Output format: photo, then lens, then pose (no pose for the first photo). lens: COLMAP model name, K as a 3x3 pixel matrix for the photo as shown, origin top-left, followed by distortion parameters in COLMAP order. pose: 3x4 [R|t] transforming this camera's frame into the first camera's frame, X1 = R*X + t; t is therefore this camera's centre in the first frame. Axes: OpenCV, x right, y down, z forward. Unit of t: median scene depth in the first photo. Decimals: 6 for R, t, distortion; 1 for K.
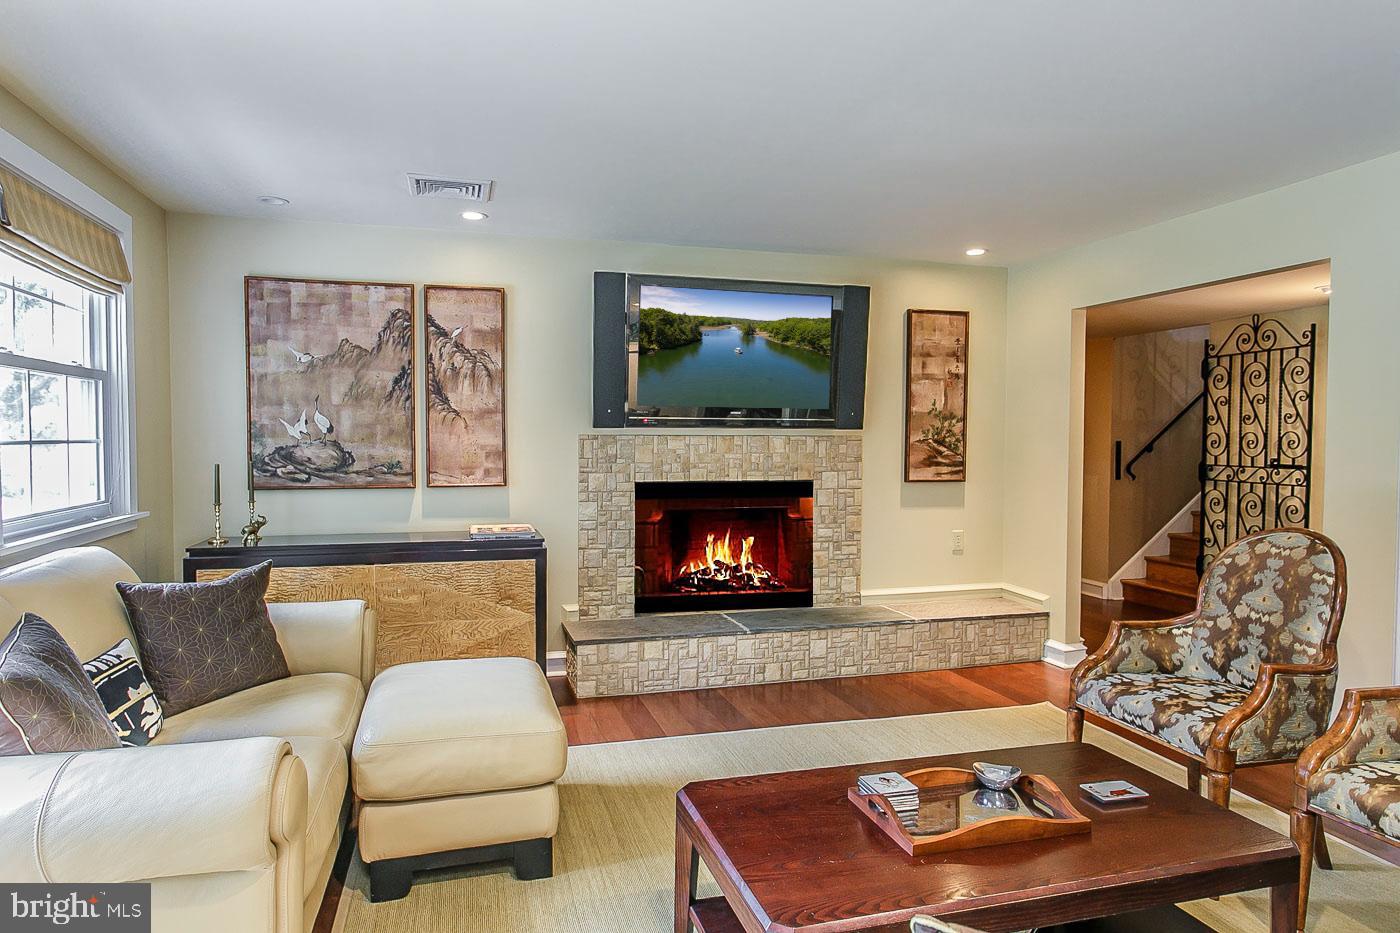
lens RADIAL K [[820.7, 0, 700.0], [0, 820.7, 466.5], [0, 0, 1]] dist [-0.003296, -0.001722]
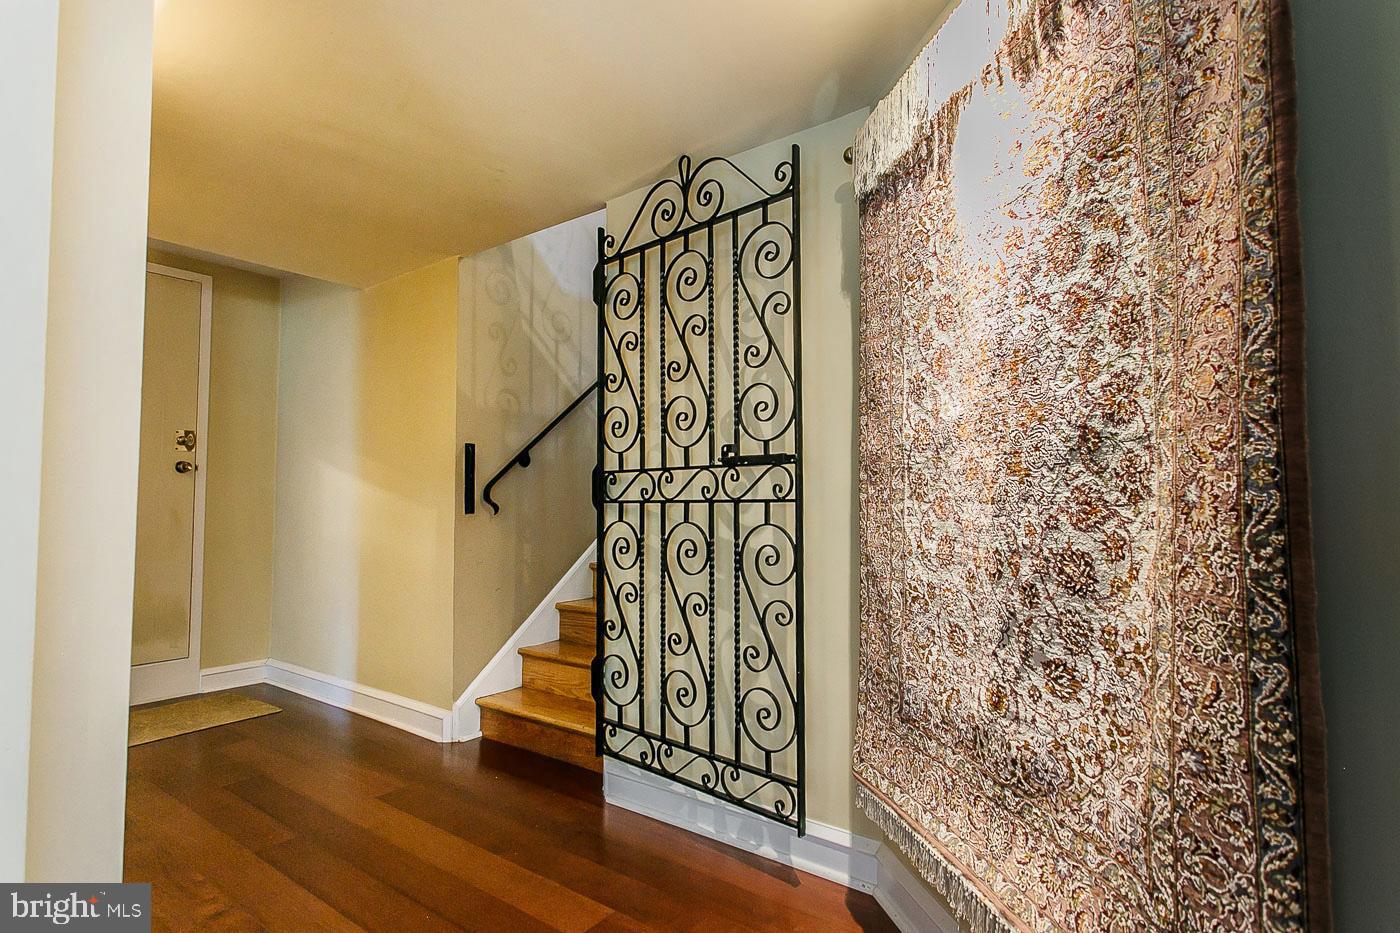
lens RADIAL K [[661.0, 0, 692.7], [0, 661.0, 465.7], [0, 0, 1]] dist [0.000928, 0.000011]
pose [[0.786538, 0.026504, 0.616973, 0.423772], [0.030535, 0.996187, -0.081721, 0.029385], [-0.616787, 0.083115, 0.782730, 0.671077]]
